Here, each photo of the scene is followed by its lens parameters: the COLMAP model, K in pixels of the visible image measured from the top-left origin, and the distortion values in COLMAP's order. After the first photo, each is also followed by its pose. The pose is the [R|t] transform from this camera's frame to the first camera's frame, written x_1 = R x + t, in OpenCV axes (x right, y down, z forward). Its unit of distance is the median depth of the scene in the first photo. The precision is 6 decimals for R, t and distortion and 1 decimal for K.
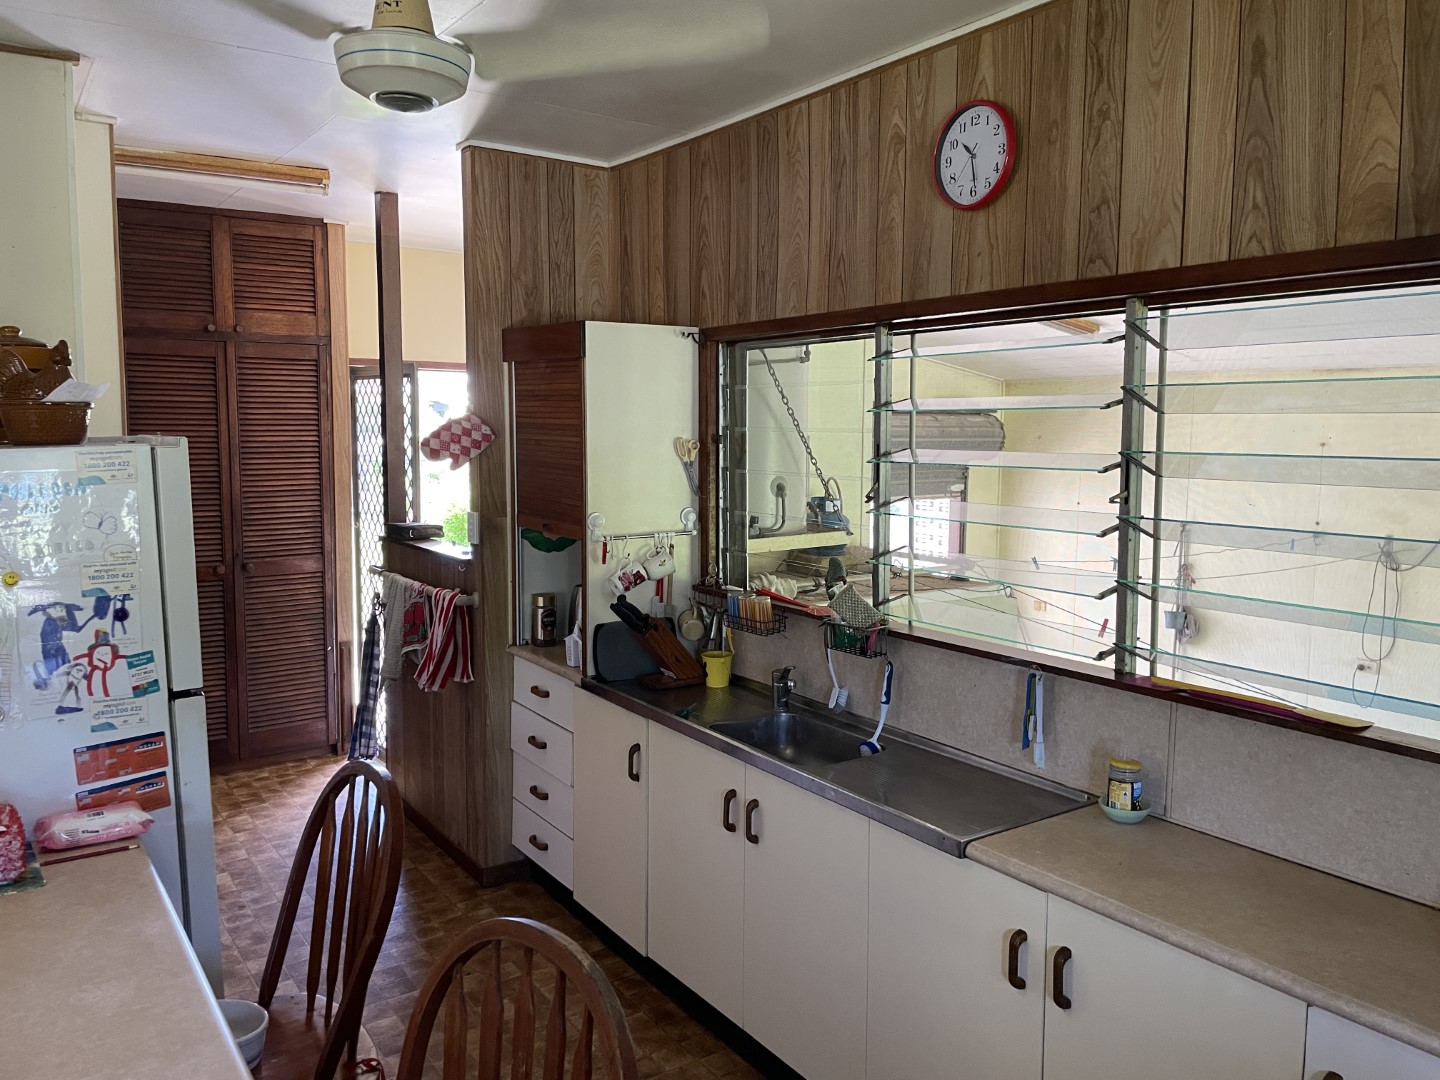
lens RADIAL K [[1107.8, 0, 726.1], [0, 1107.8, 531.6], [0, 0, 1]] dist [0.094706, -0.125538]
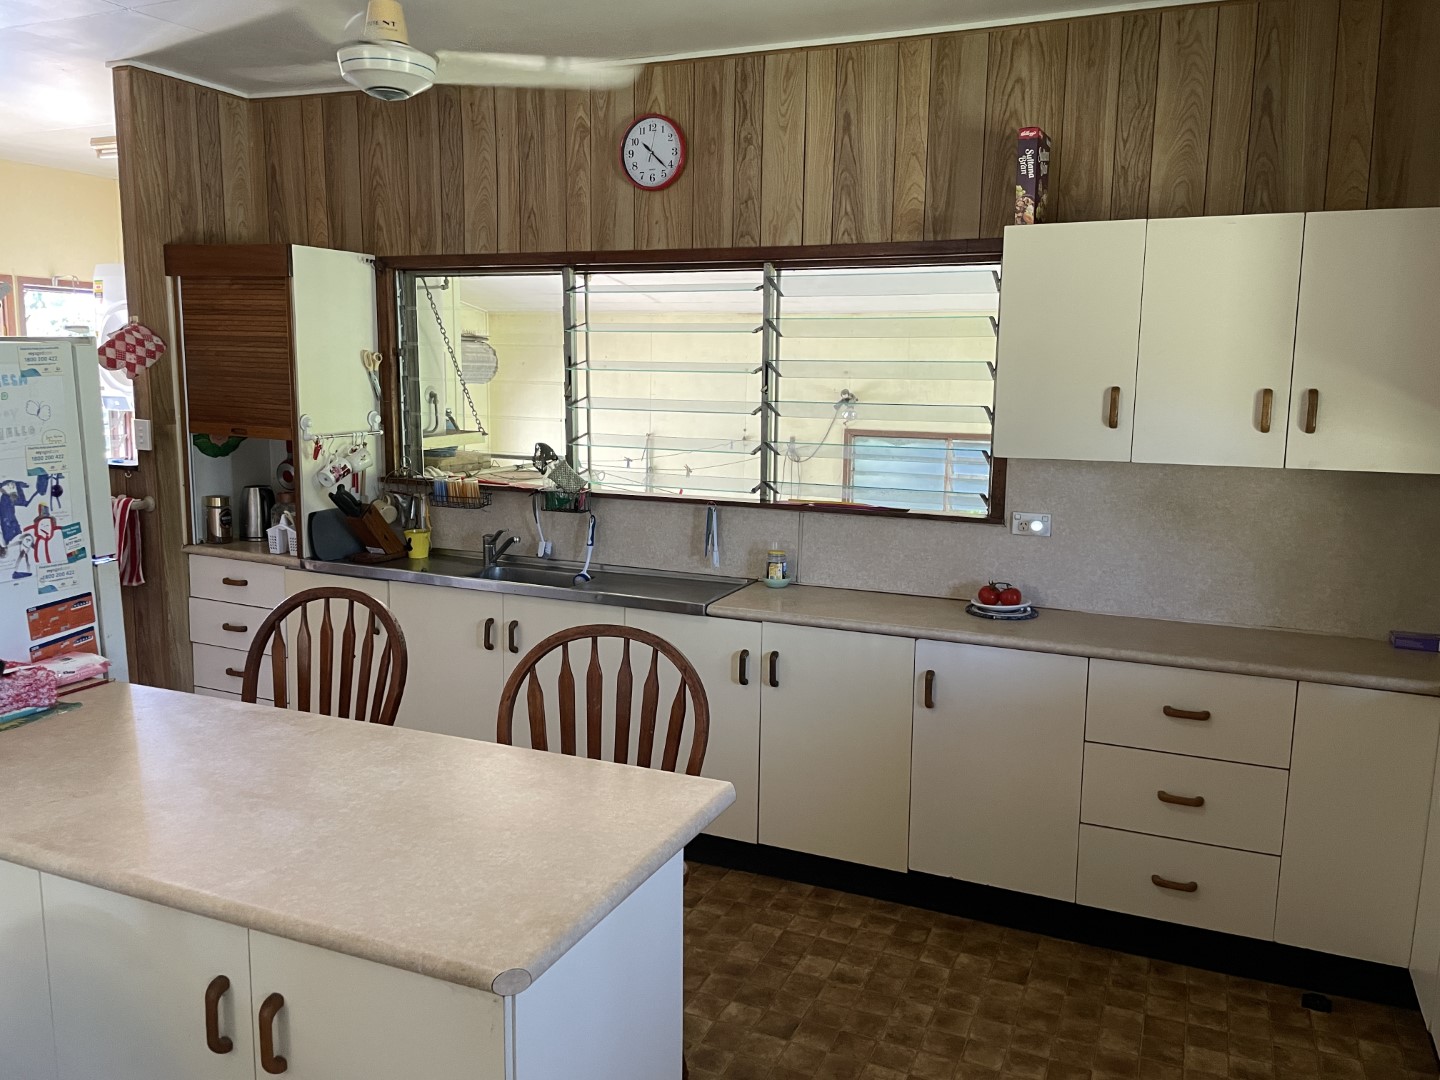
lens RADIAL K [[1107.8, 0, 727.7], [0, 1107.8, 548.1], [0, 0, 1]] dist [0.094706, -0.125538]
pose [[0.849266, -0.078370, 0.522117, -0.477731], [0.040530, 0.995681, 0.083526, 0.054024], [-0.526408, -0.049775, 0.848774, -0.291970]]
